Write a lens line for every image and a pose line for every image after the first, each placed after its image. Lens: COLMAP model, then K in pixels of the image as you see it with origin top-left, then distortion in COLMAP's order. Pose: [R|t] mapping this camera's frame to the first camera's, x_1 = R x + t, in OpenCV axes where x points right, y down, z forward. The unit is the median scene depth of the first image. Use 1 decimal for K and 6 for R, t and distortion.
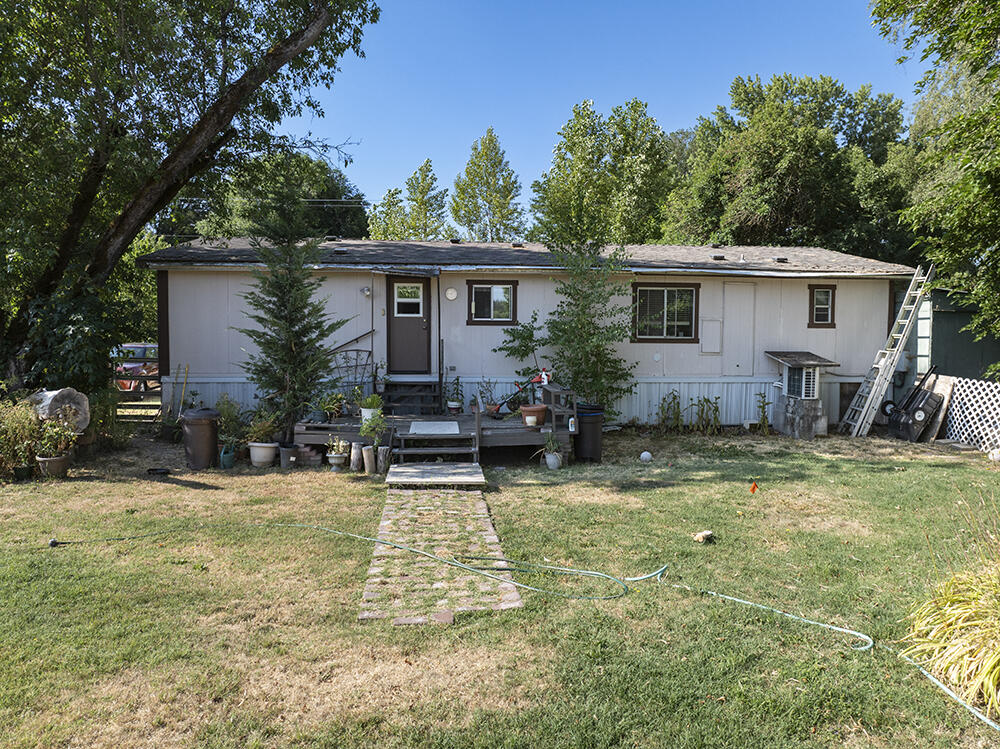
lens RADIAL K [[704.8, 0, 496.8], [0, 704.8, 374.3], [0, 0, 1]] dist [-0.046308, 0.016461]
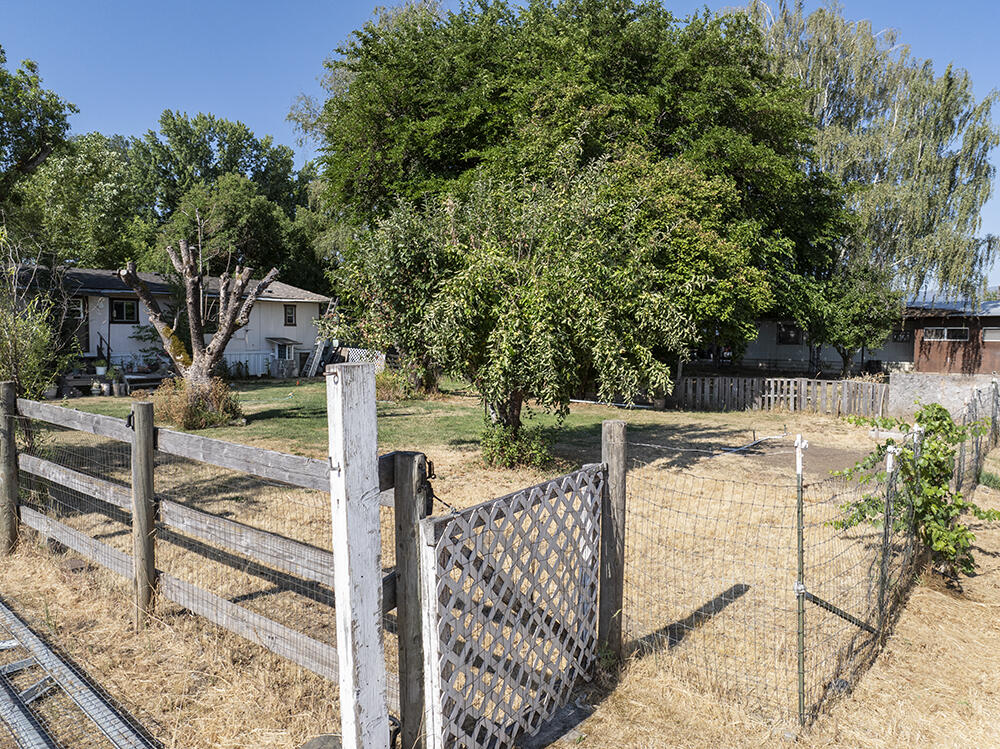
lens RADIAL K [[704.8, 0, 499.5], [0, 704.8, 375.2], [0, 0, 1]] dist [-0.046308, 0.016461]
pose [[0.680175, -0.042671, 0.731807, -0.622242], [0.038638, 0.999004, 0.022339, 0.053888], [-0.732031, 0.013081, 0.681146, -0.835187]]
